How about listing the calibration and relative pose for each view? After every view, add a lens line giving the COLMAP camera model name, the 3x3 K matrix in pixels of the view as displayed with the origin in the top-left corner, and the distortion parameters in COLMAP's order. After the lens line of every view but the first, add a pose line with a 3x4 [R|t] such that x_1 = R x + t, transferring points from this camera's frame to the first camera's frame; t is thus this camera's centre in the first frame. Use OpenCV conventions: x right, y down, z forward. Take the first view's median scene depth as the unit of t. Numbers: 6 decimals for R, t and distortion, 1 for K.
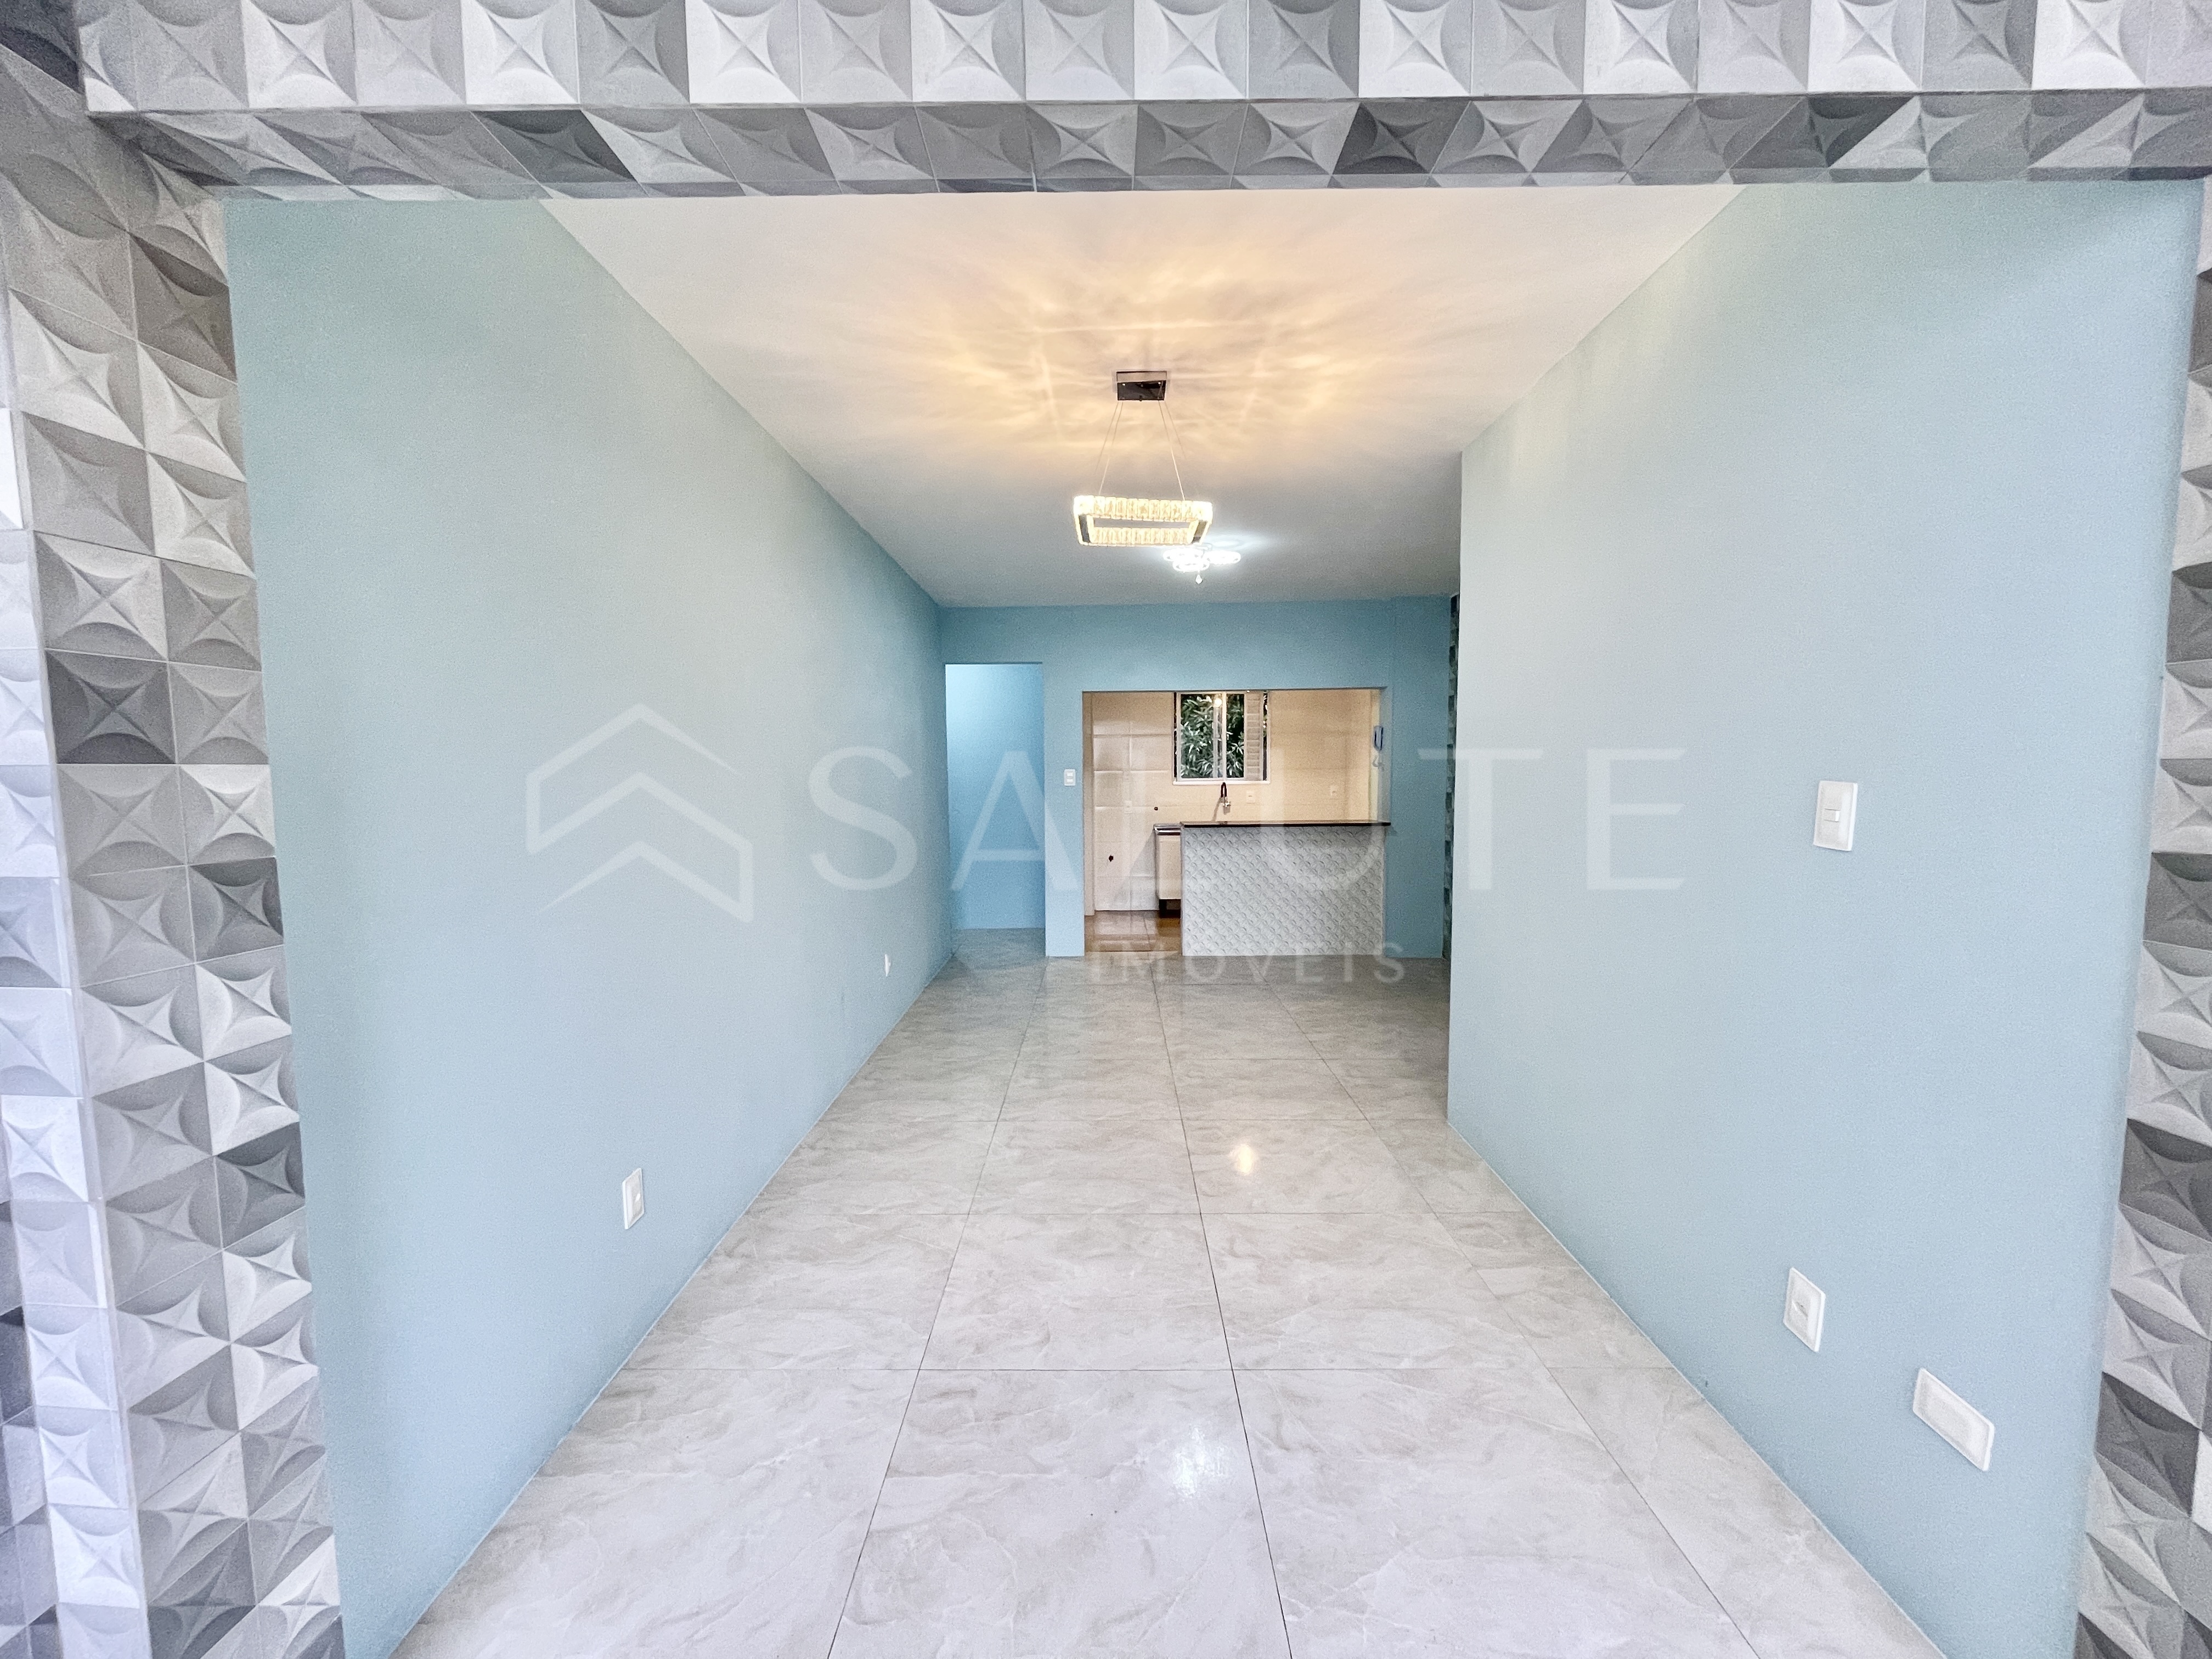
lens RADIAL K [[890.4, 0, 1103.8], [0, 890.4, 839.3], [0, 0, 1]] dist [0.000034, -0.000785]
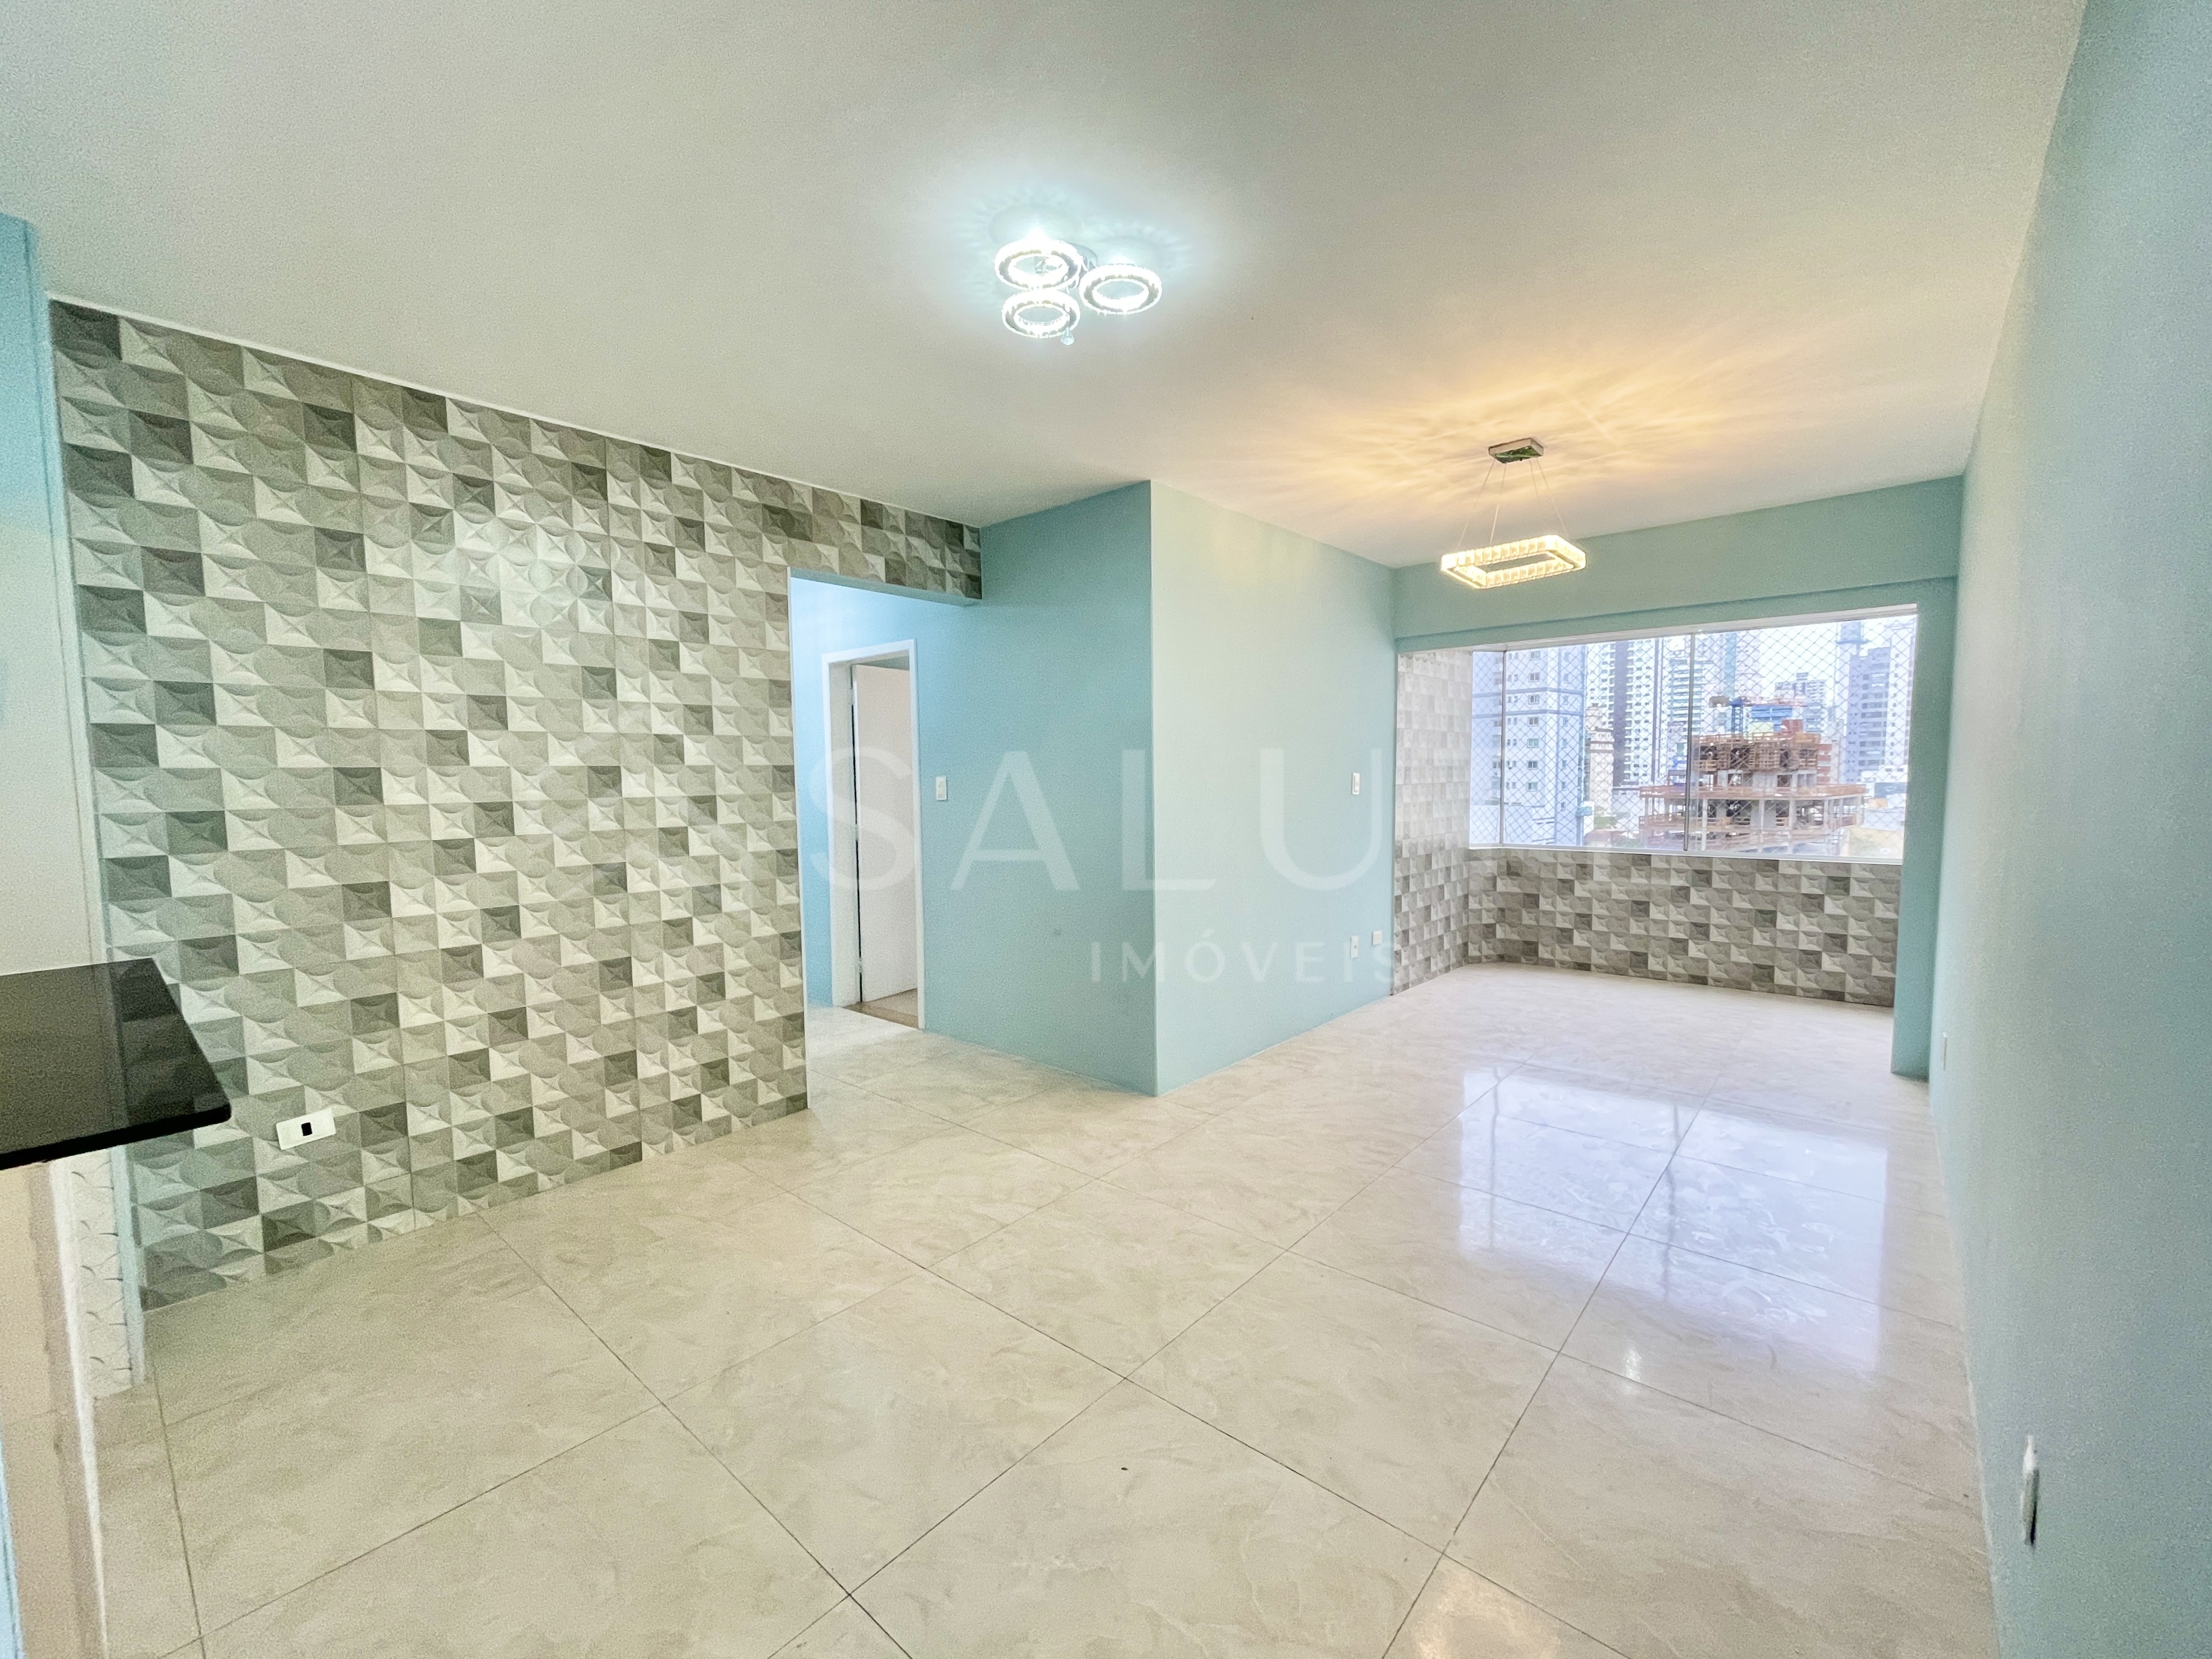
lens RADIAL K [[915.0, 0, 1100.6], [0, 915.0, 837.8], [0, 0, 1]] dist [-0.004285, -0.000238]
pose [[-0.758156, -0.029340, 0.651413, -0.323607], [0.070943, 0.989346, 0.127128, -0.167094], [-0.648202, 0.142596, -0.747997, 2.158206]]
